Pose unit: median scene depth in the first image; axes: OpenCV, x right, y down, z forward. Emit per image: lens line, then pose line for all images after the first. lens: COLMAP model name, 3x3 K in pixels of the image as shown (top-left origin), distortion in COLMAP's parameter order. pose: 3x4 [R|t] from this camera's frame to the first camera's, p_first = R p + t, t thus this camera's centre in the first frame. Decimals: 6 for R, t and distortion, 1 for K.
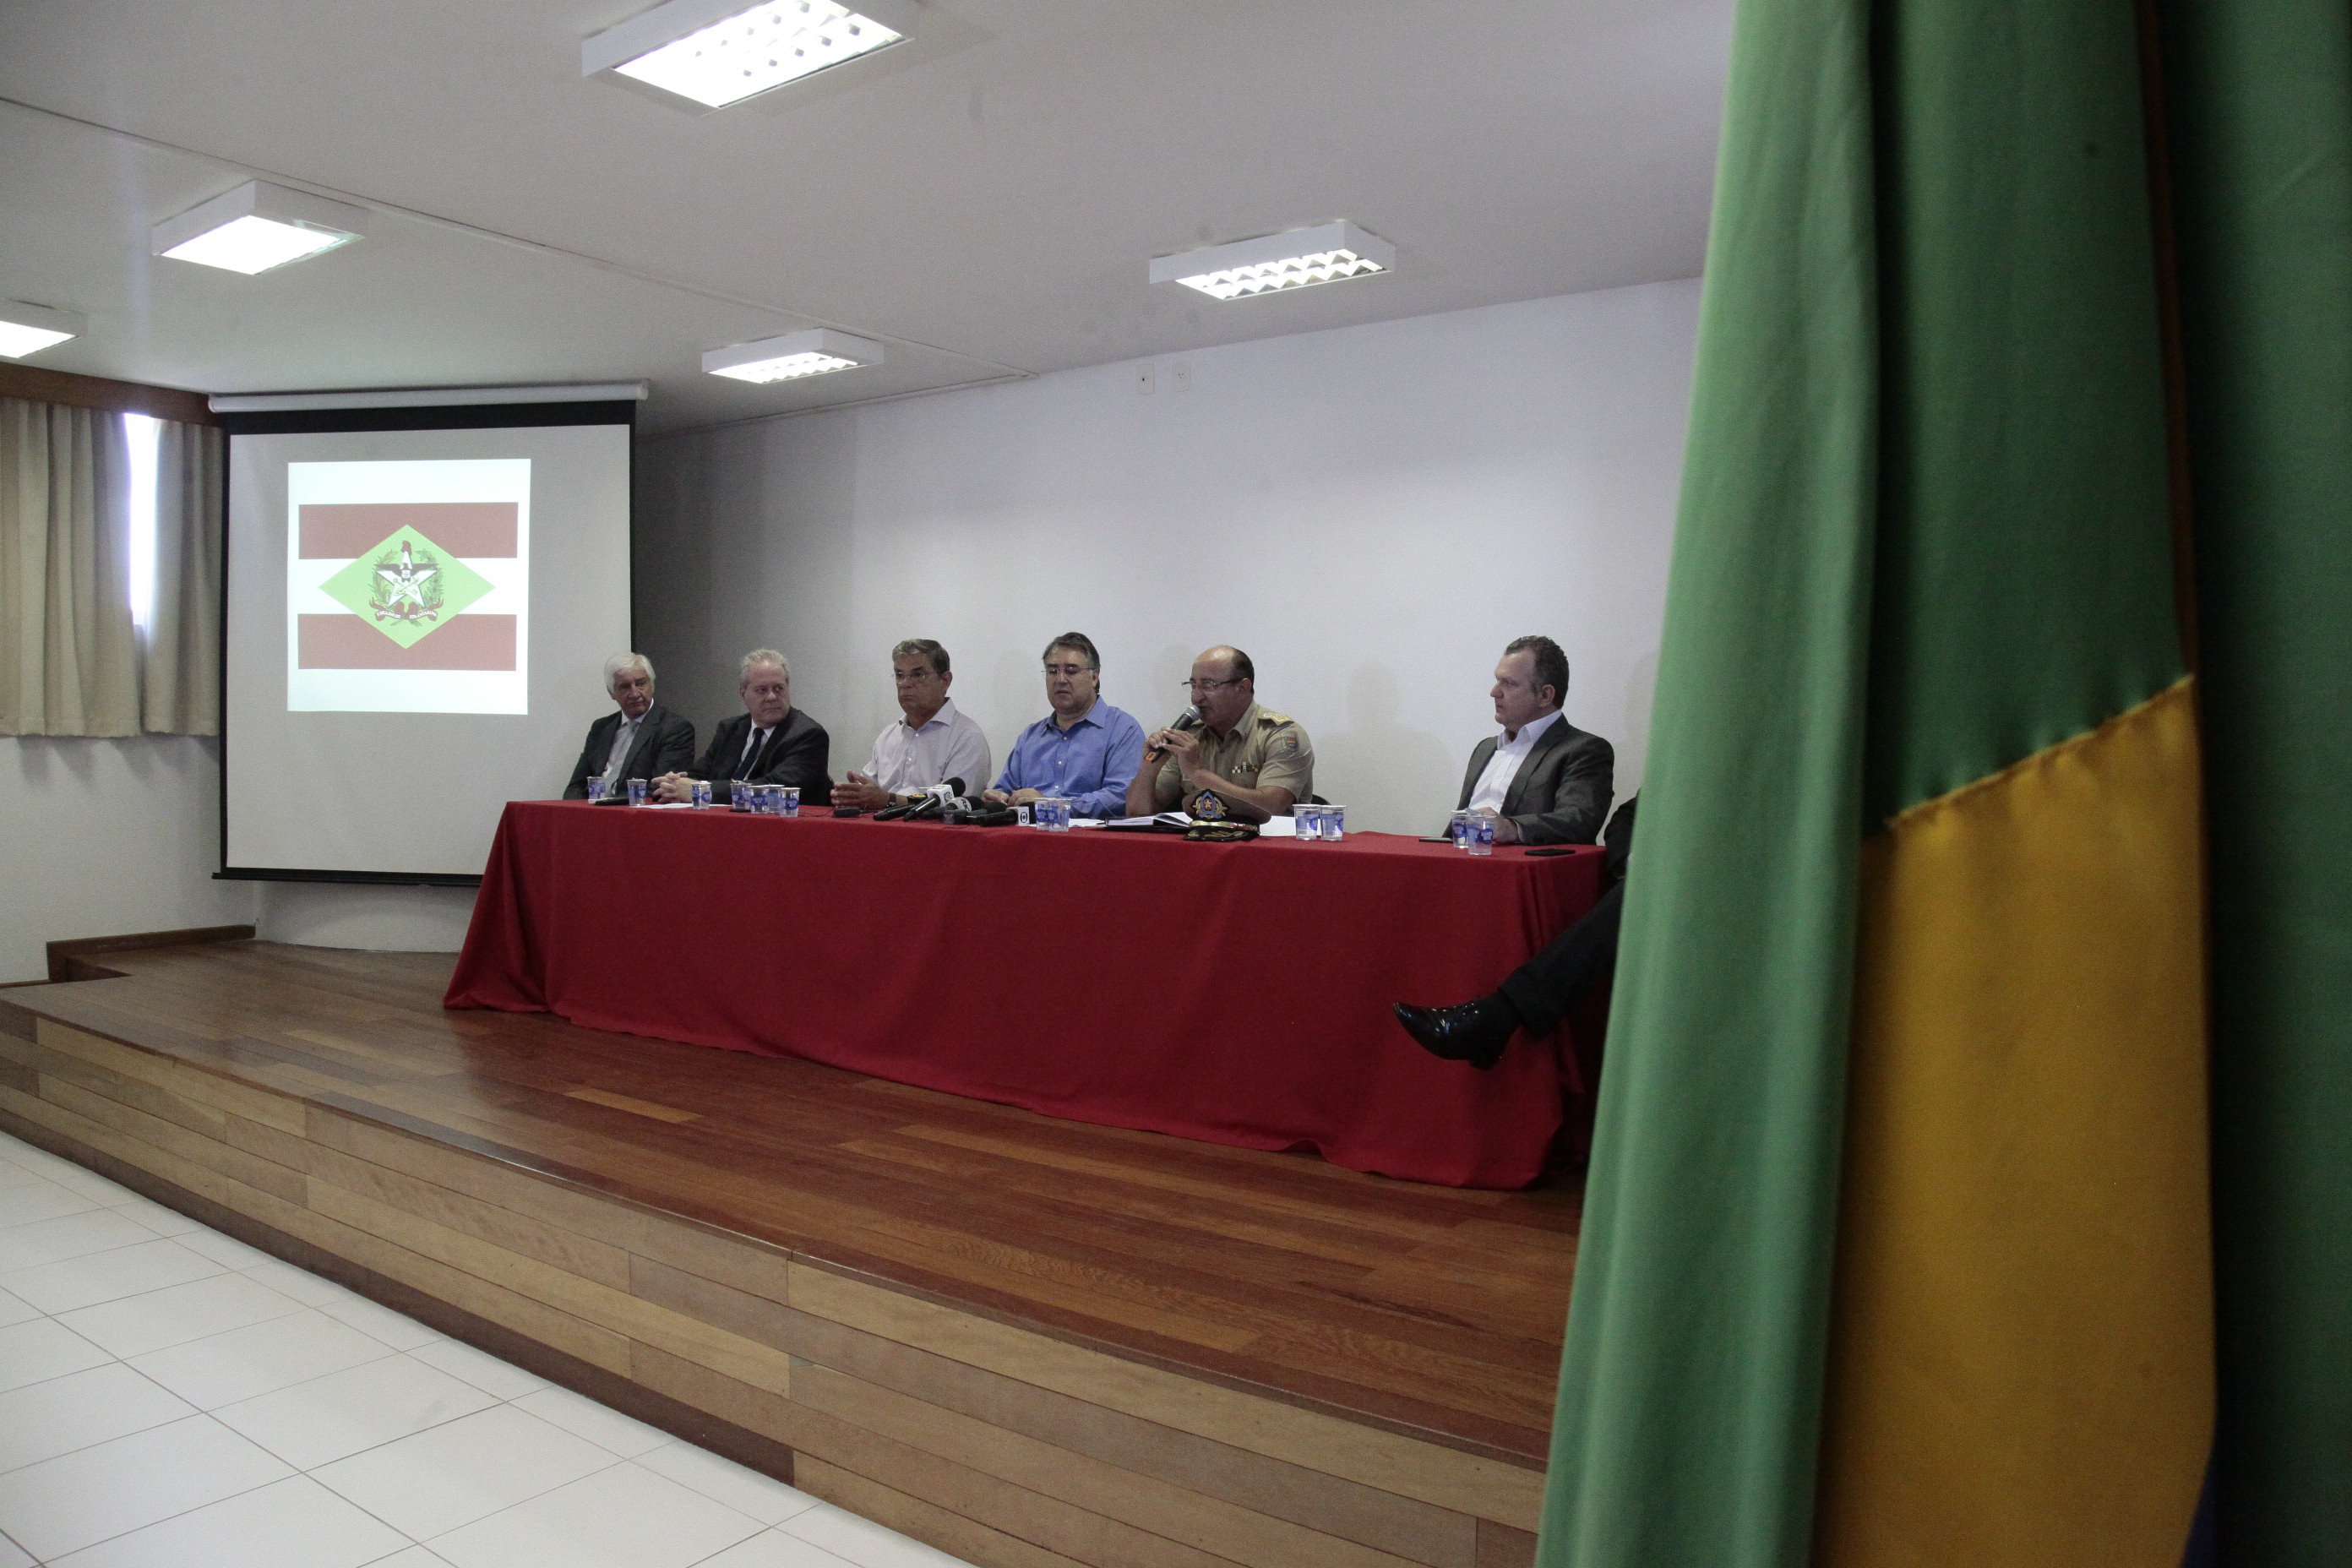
lens RADIAL K [[1629.4, 0, 1180.5], [0, 1629.4, 821.7], [0, 0, 1]] dist [-0.110154, 0.068899]
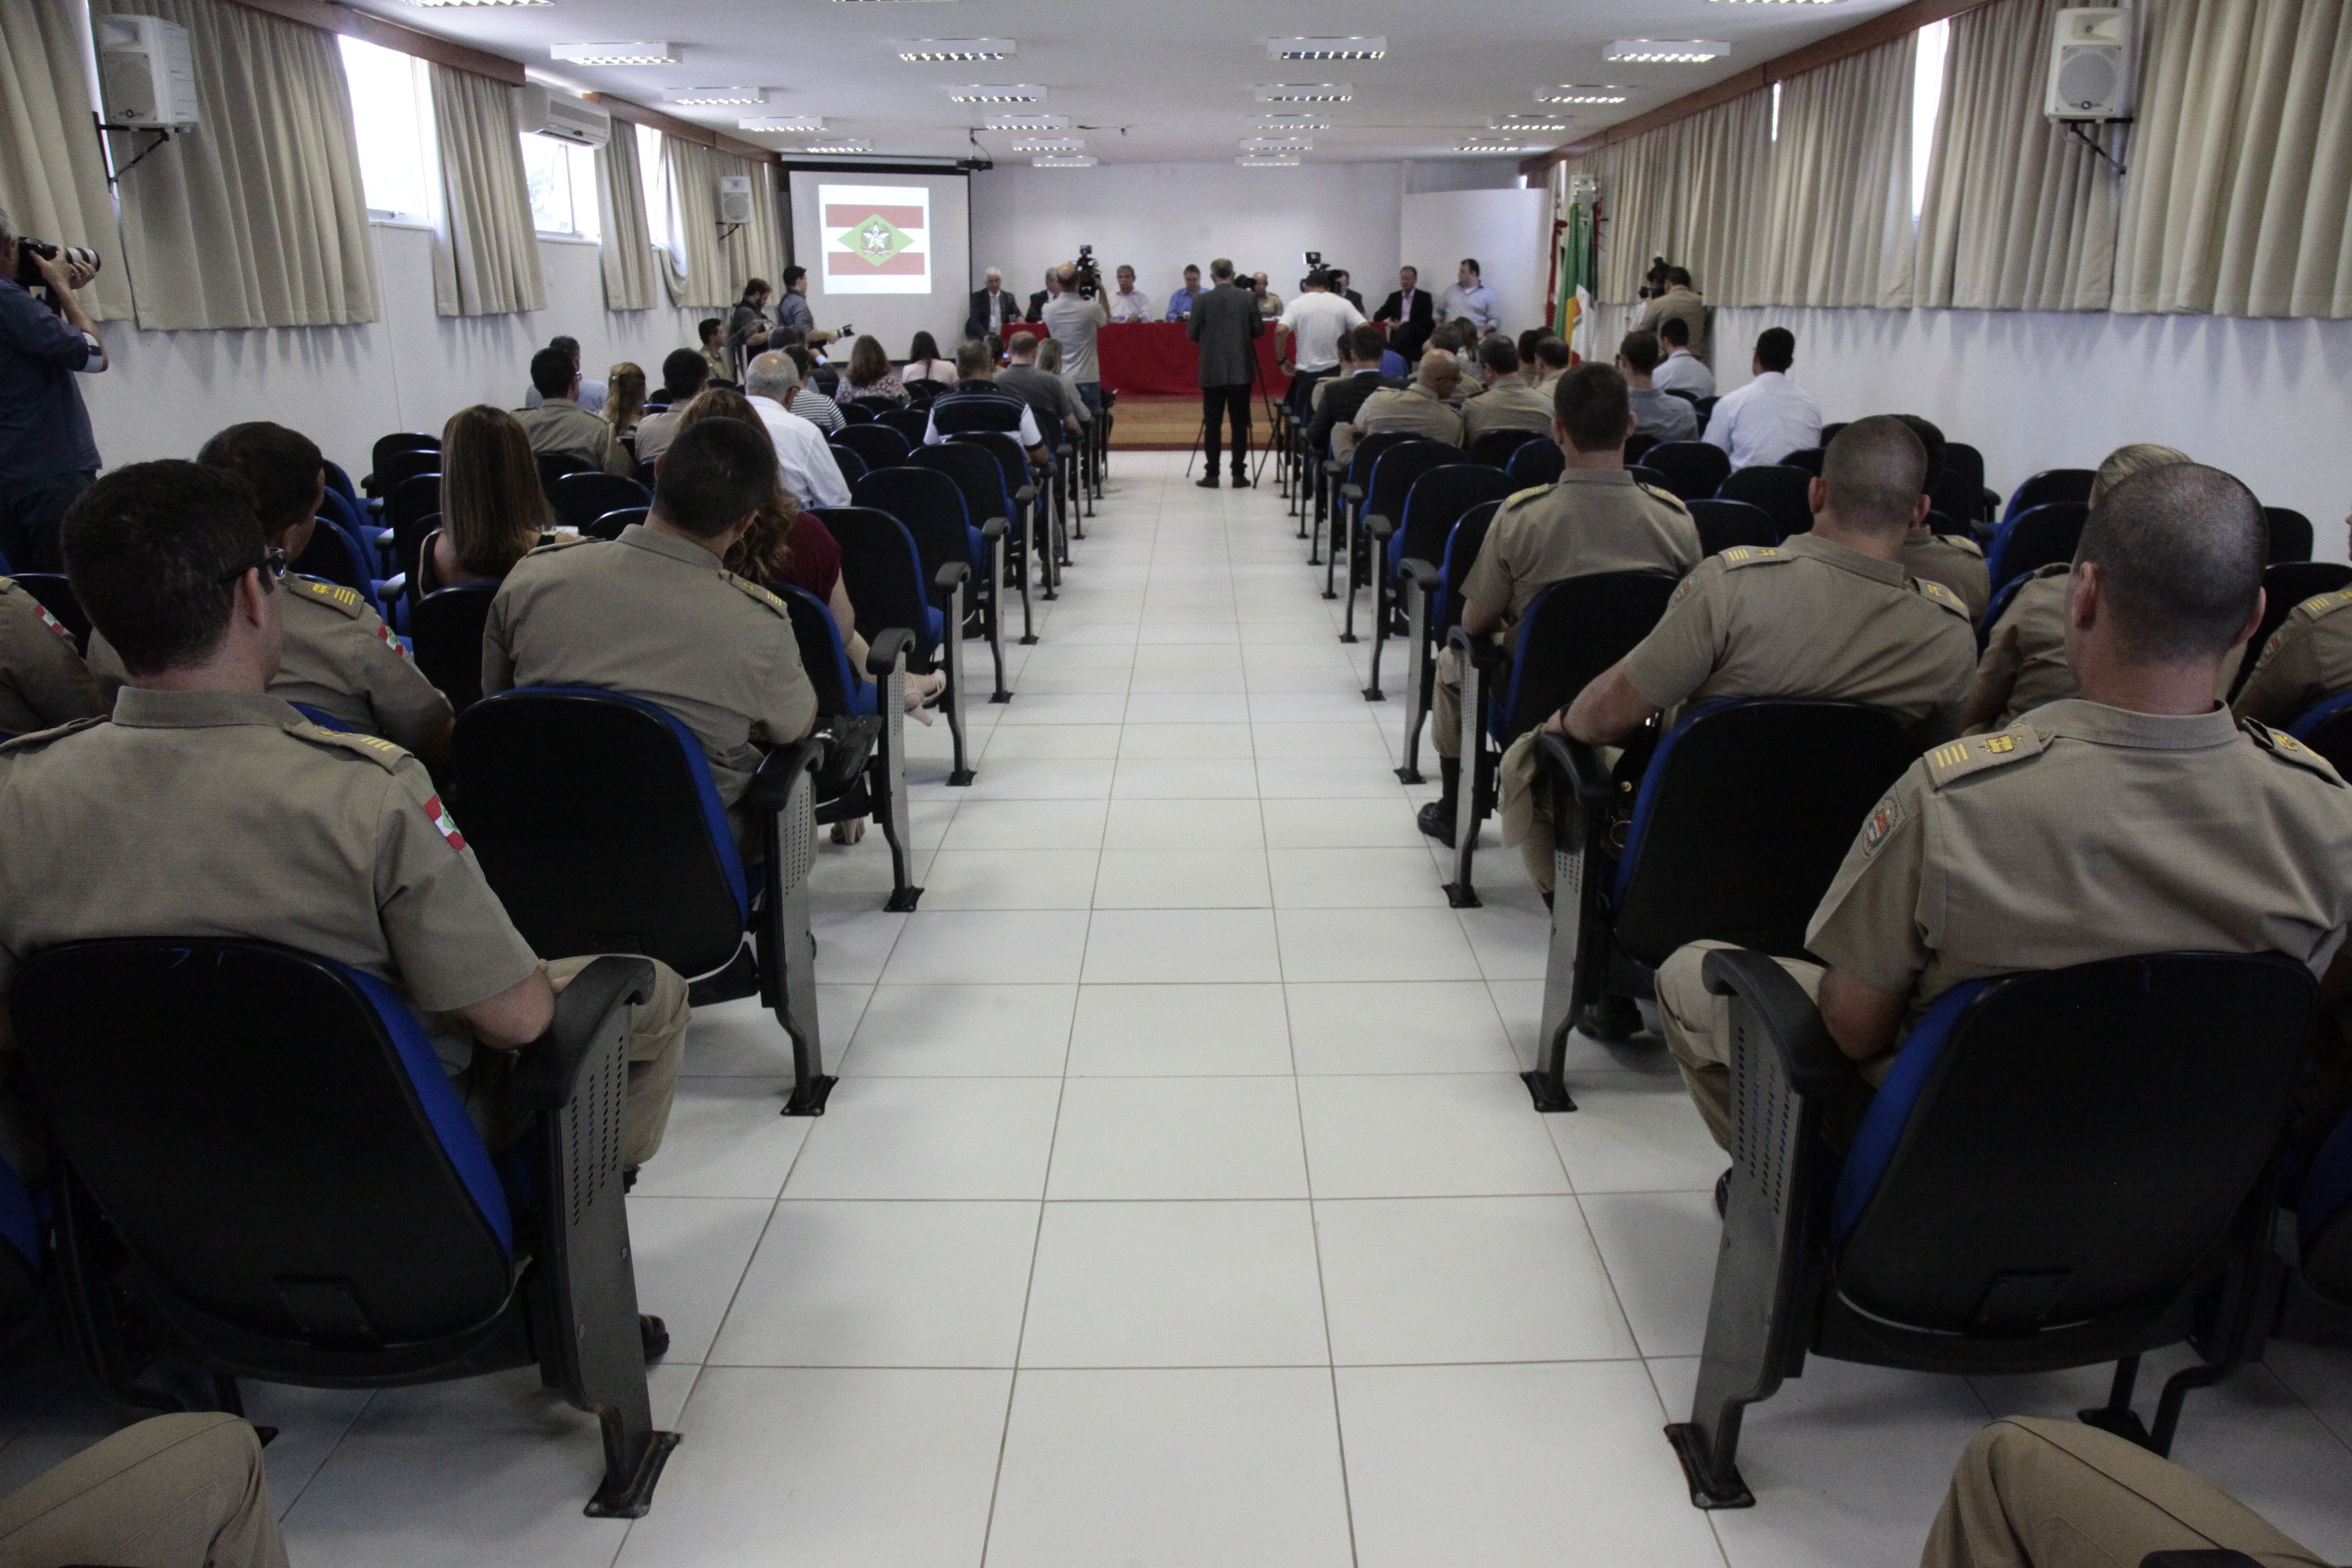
lens RADIAL K [[1629.4, 0, 1180.5], [0, 1629.4, 821.7], [0, 0, 1]] dist [-0.110154, 0.068899]
pose [[0.809833, -0.197294, 0.552490, -2.598578], [0.044509, 0.959703, 0.277469, 0.073833], [-0.584969, -0.200112, 0.785981, -2.181898]]
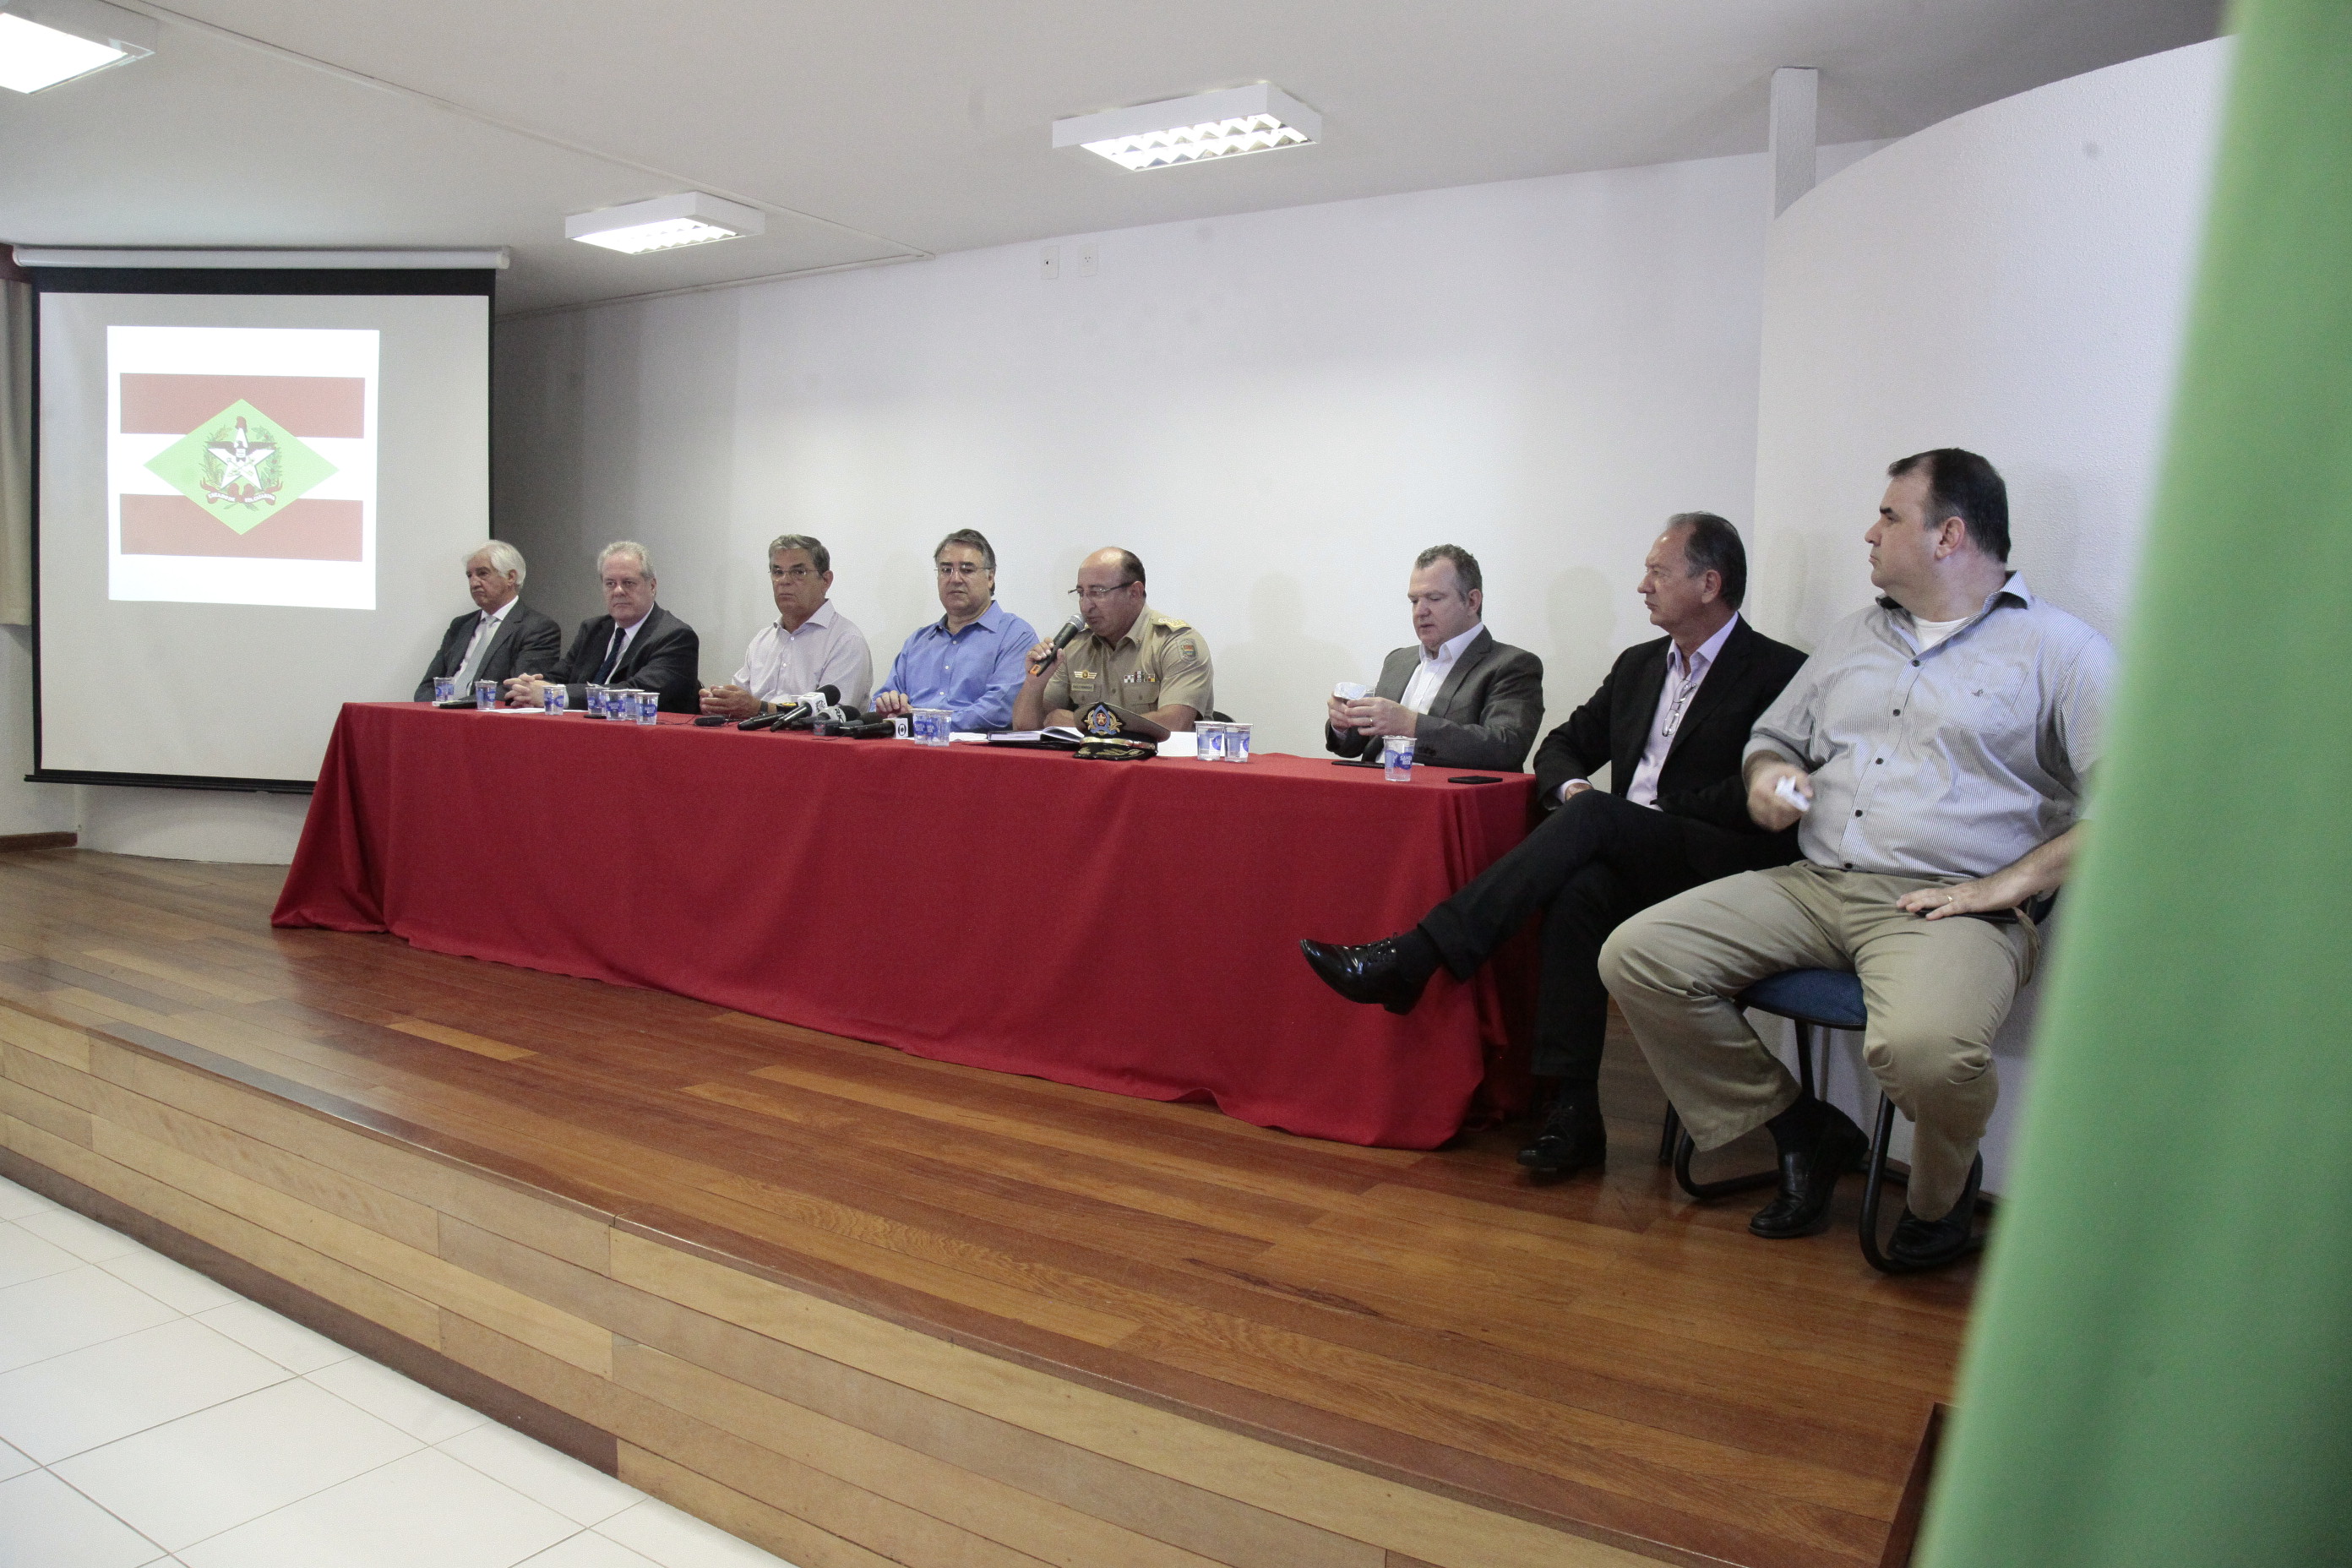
lens RADIAL K [[1629.4, 0, 1180.5], [0, 1629.4, 821.7], [0, 0, 1]] dist [-0.110154, 0.068899]
pose [[0.998143, 0.019109, 0.057833, 0.008848], [-0.021907, 0.998600, 0.048152, 0.001691], [-0.056832, -0.049330, 0.997164, 0.083858]]
